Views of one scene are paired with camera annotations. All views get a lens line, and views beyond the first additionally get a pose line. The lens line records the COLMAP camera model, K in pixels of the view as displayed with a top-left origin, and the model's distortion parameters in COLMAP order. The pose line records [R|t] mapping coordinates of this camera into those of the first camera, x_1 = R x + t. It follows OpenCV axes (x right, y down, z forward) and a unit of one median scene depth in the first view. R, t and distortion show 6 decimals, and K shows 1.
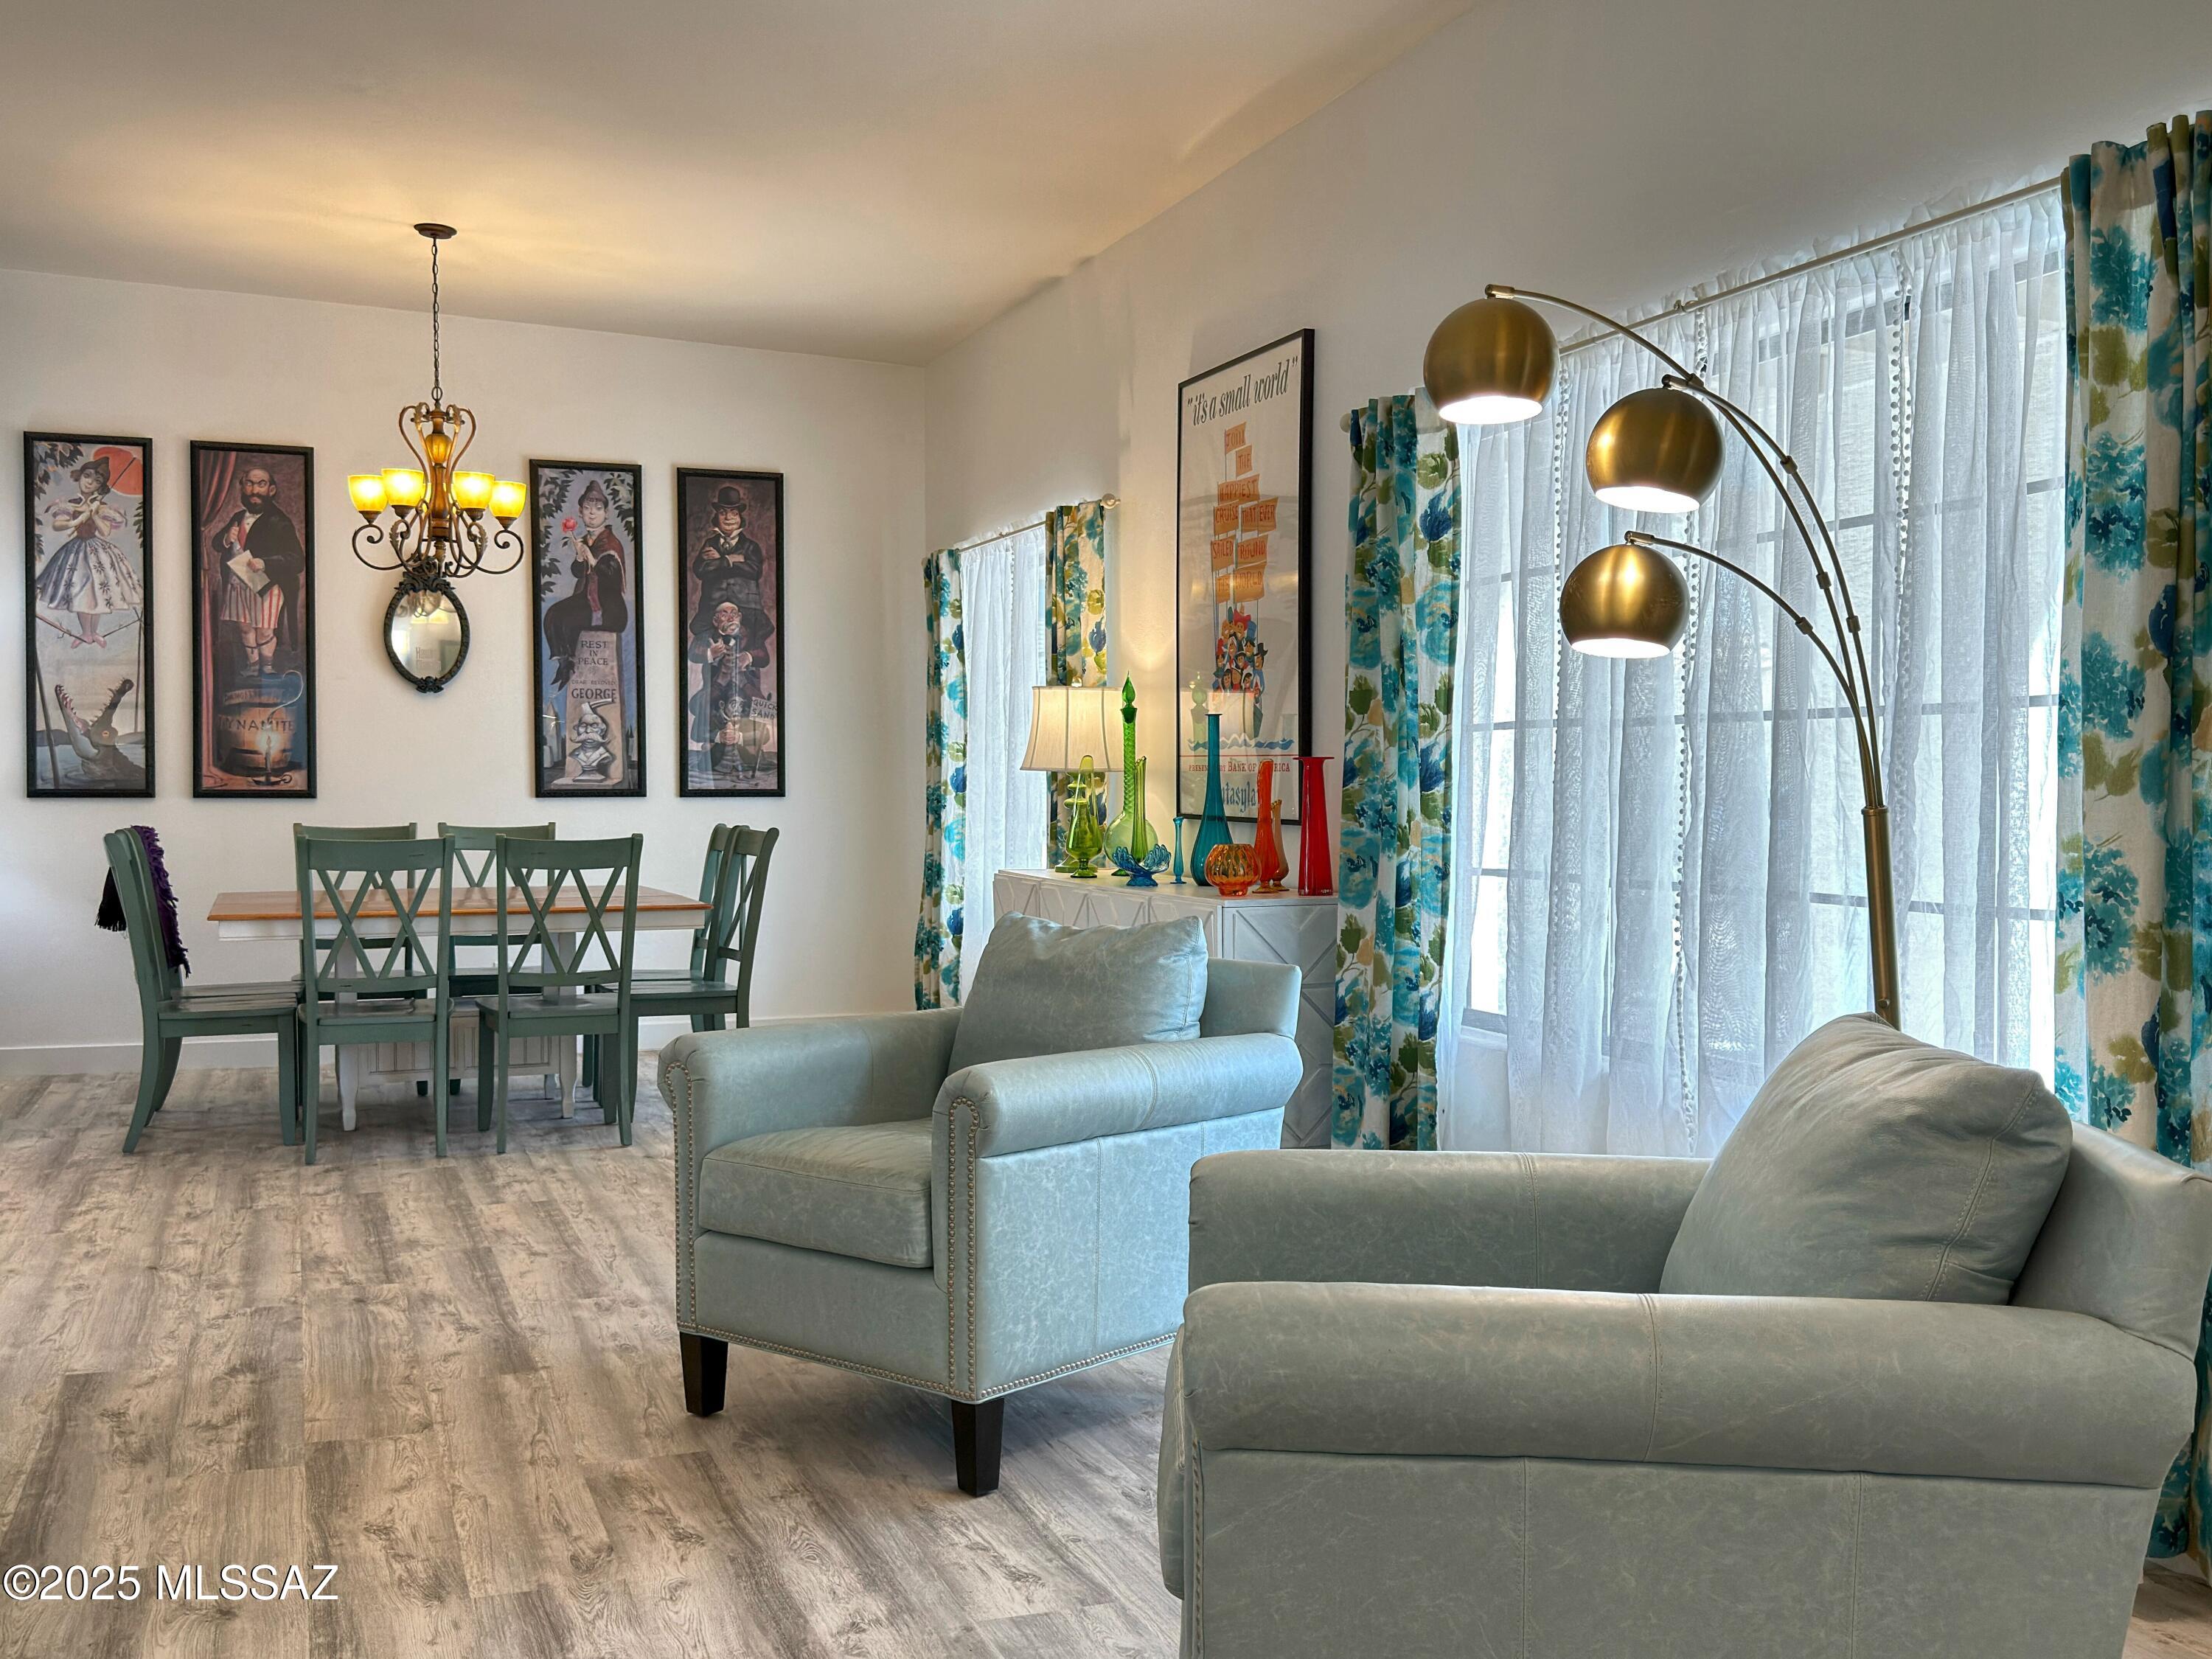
lens RADIAL K [[2187.2, 0, 1139.4], [0, 2187.2, 868.6], [0, 0, 1]] dist [0.065069, 0.000000]
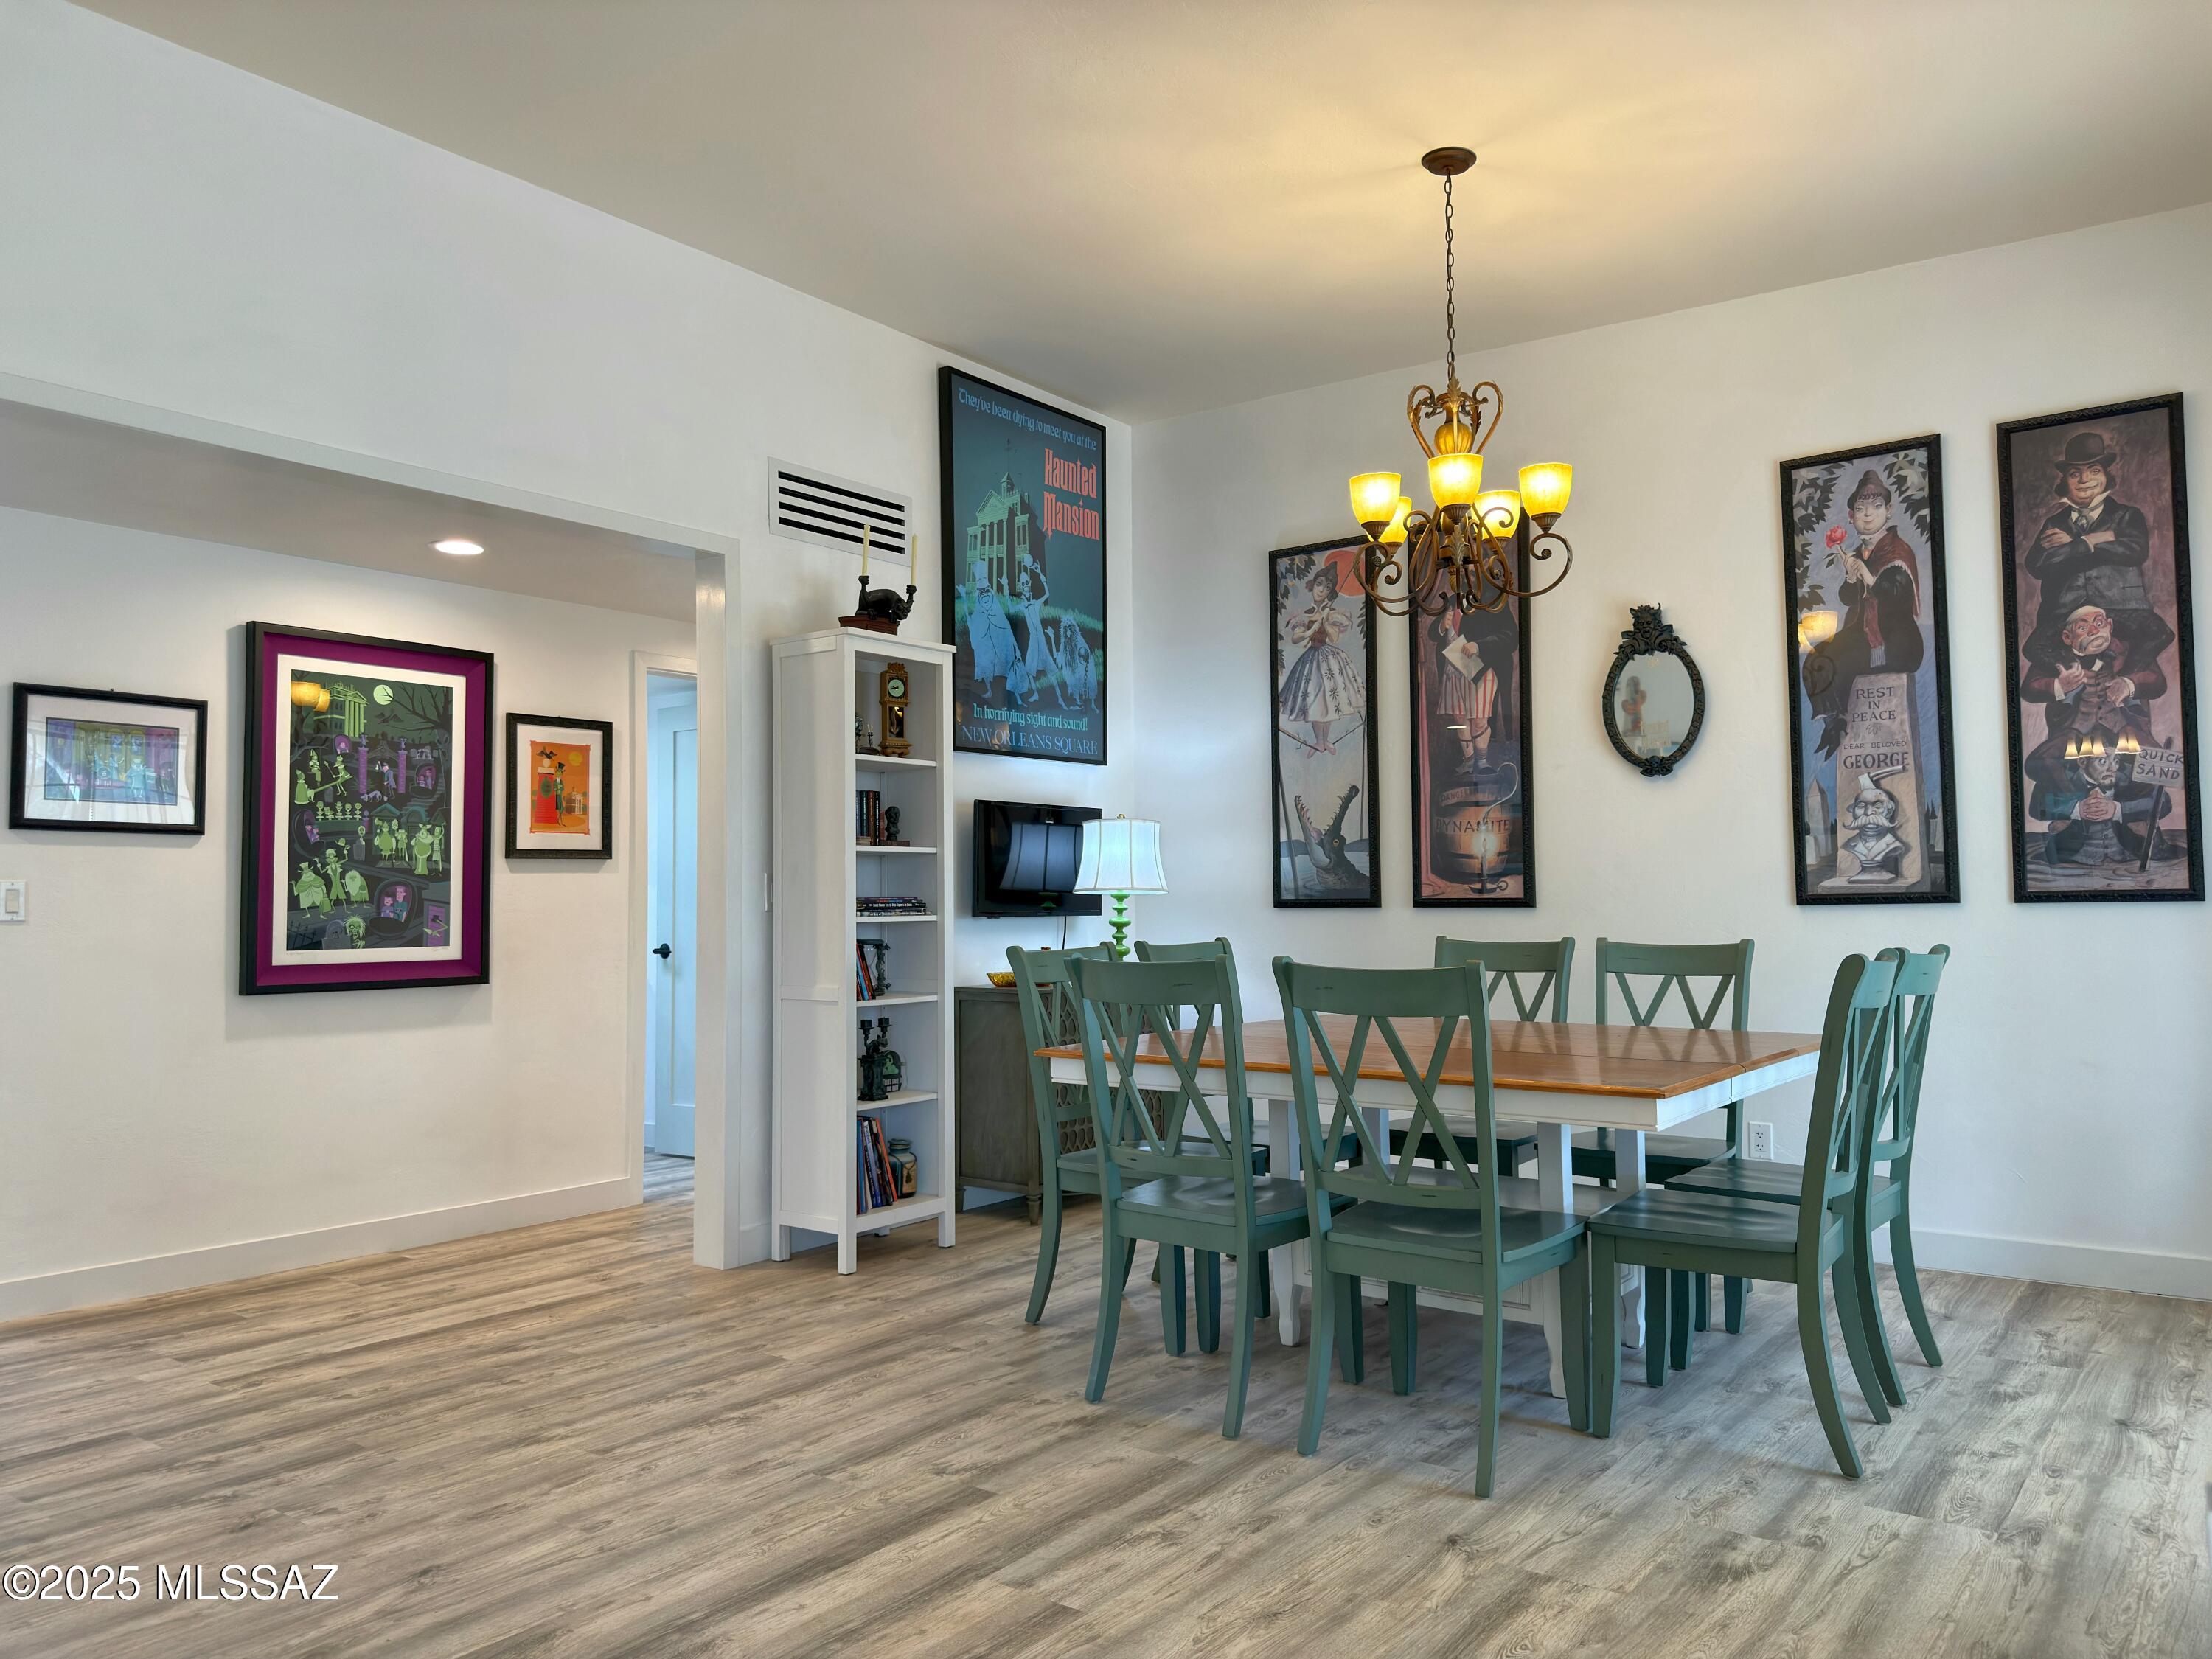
lens RADIAL K [[1565.5, 0, 1097.1], [0, 1565.5, 825.5], [0, 0, 1]] dist [0.037375, -0.038987]
pose [[0.517115, -0.052682, -0.854293, 0.074834], [-0.023816, 0.996832, -0.075888, -0.015964], [0.855585, 0.059588, 0.514222, 0.635854]]
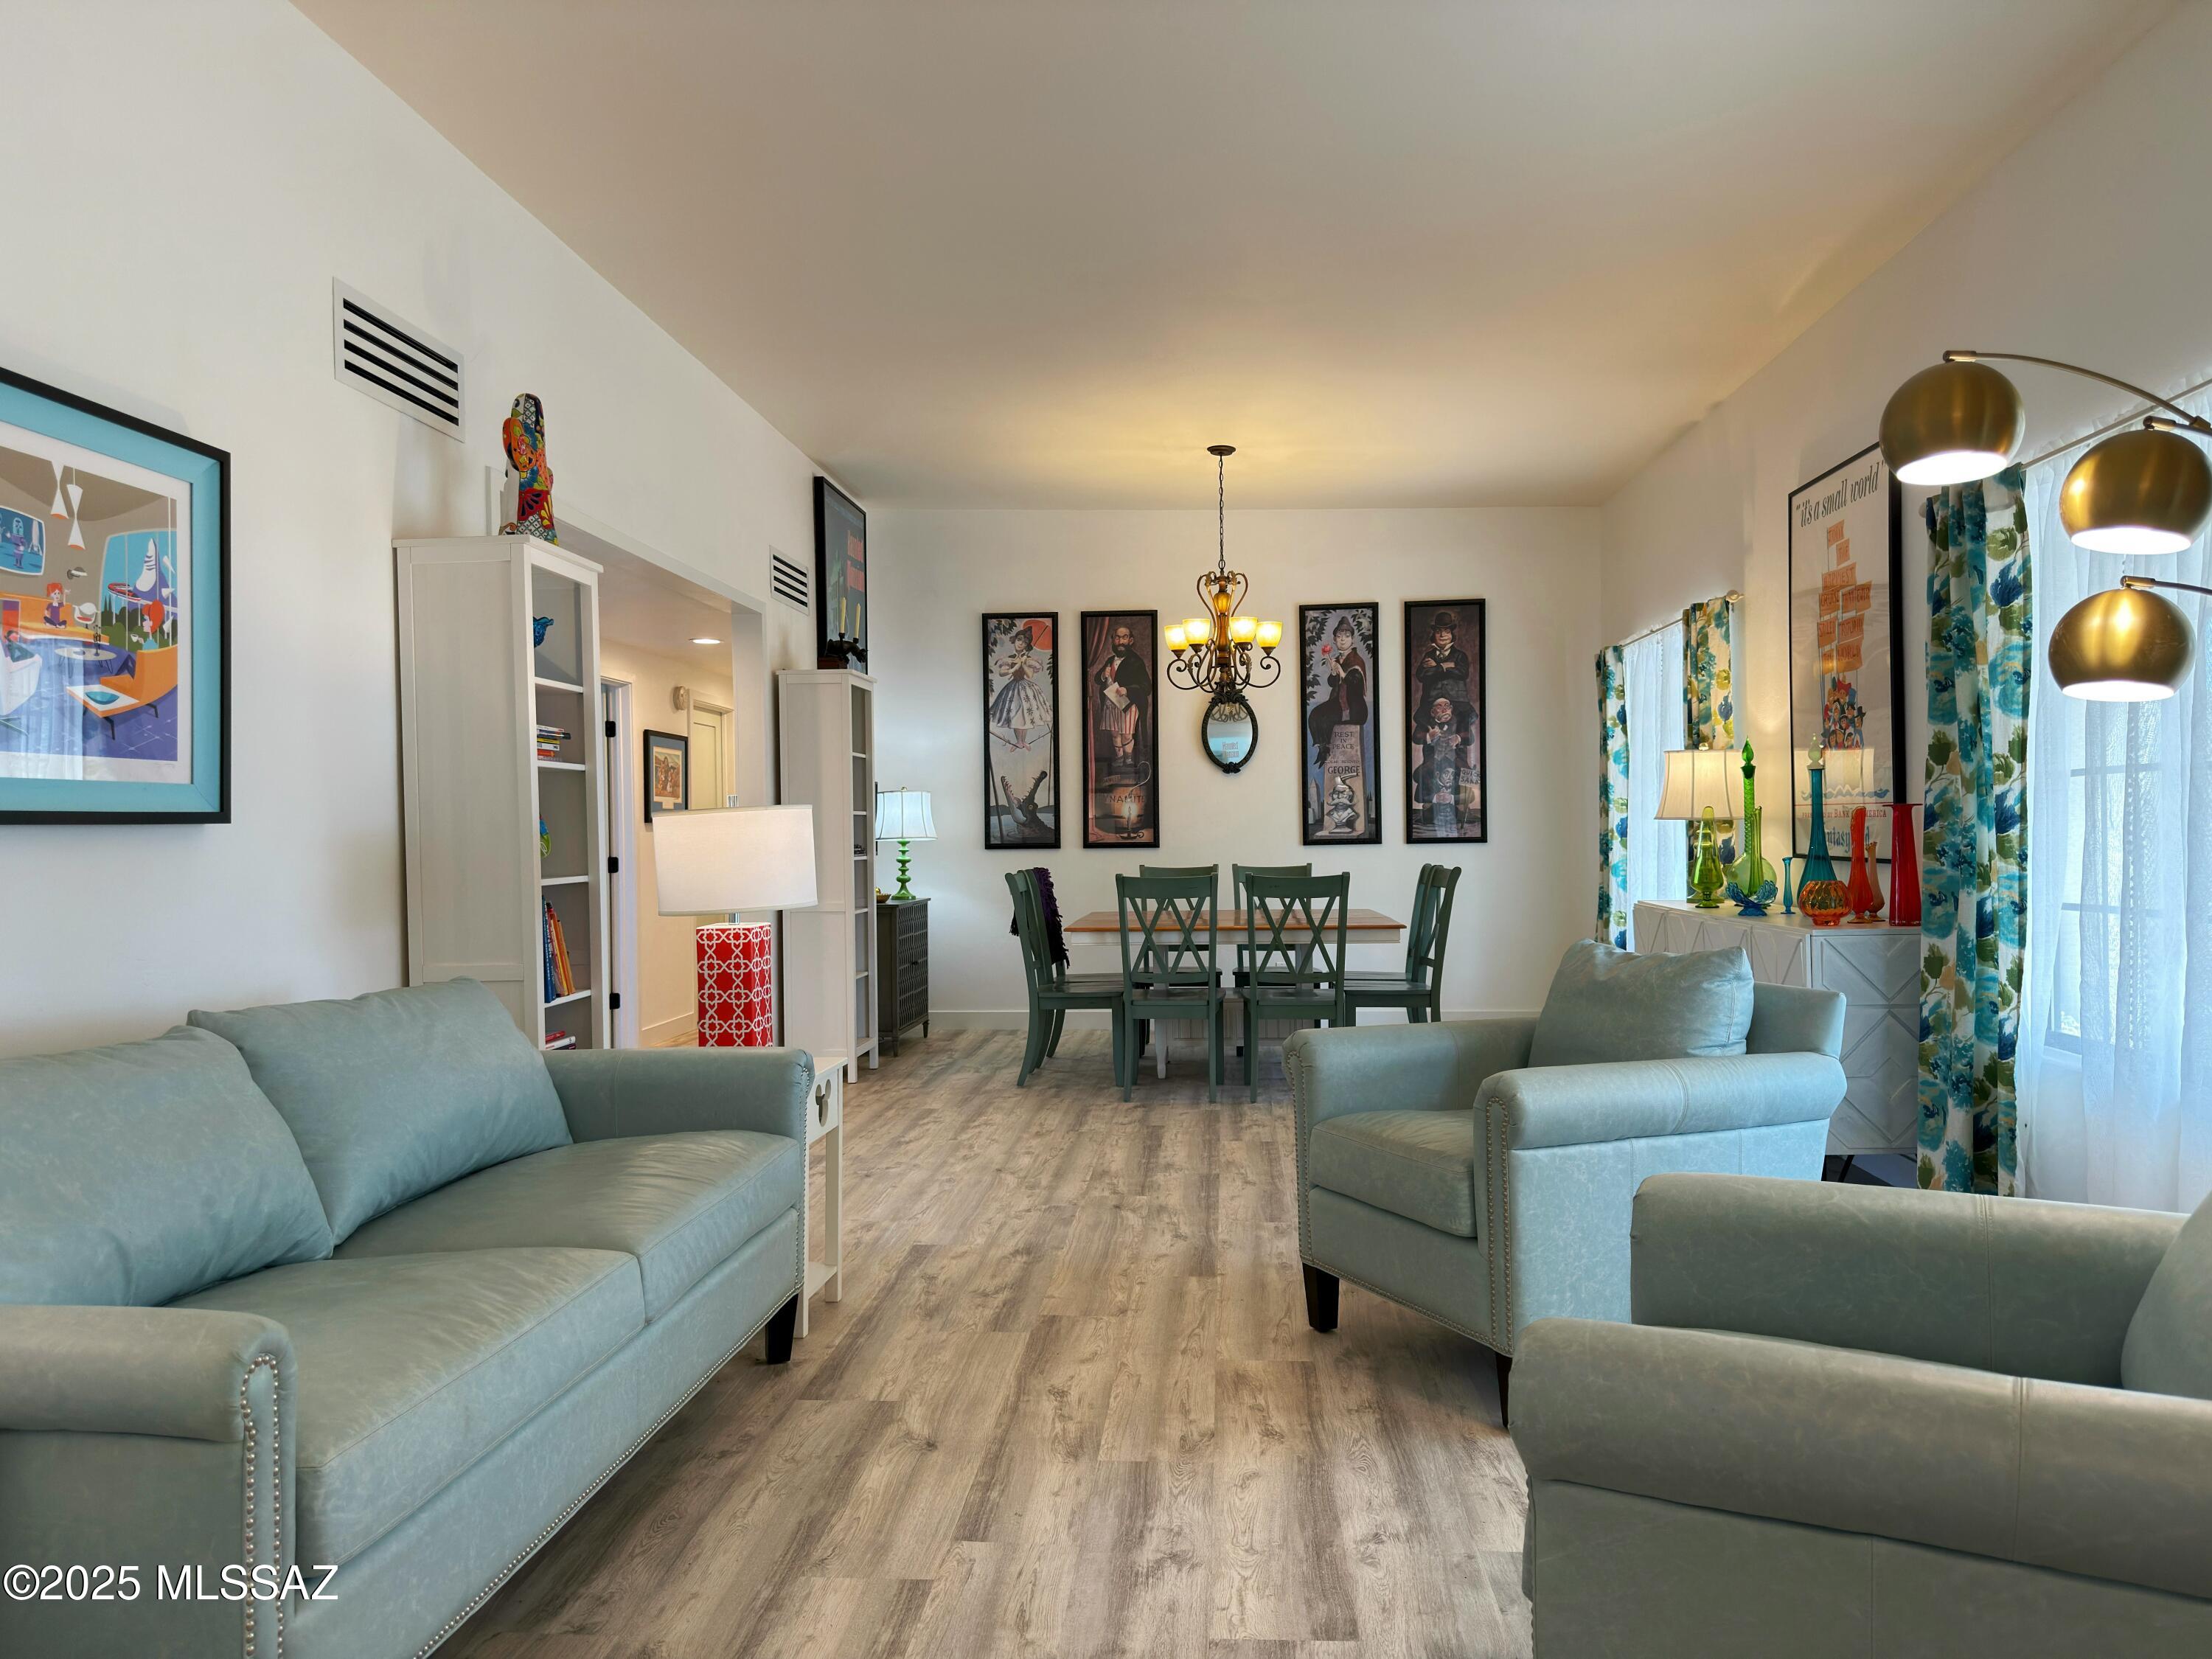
lens RADIAL K [[1565.5, 0, 1082.6], [0, 1565.5, 843.9], [0, 0, 1]] dist [0.037375, -0.038987]
pose [[0.898471, -0.012028, -0.438867, 0.043112], [-0.001589, 0.999529, -0.030647, -0.003316], [0.439029, 0.028233, 0.898029, 0.058154]]
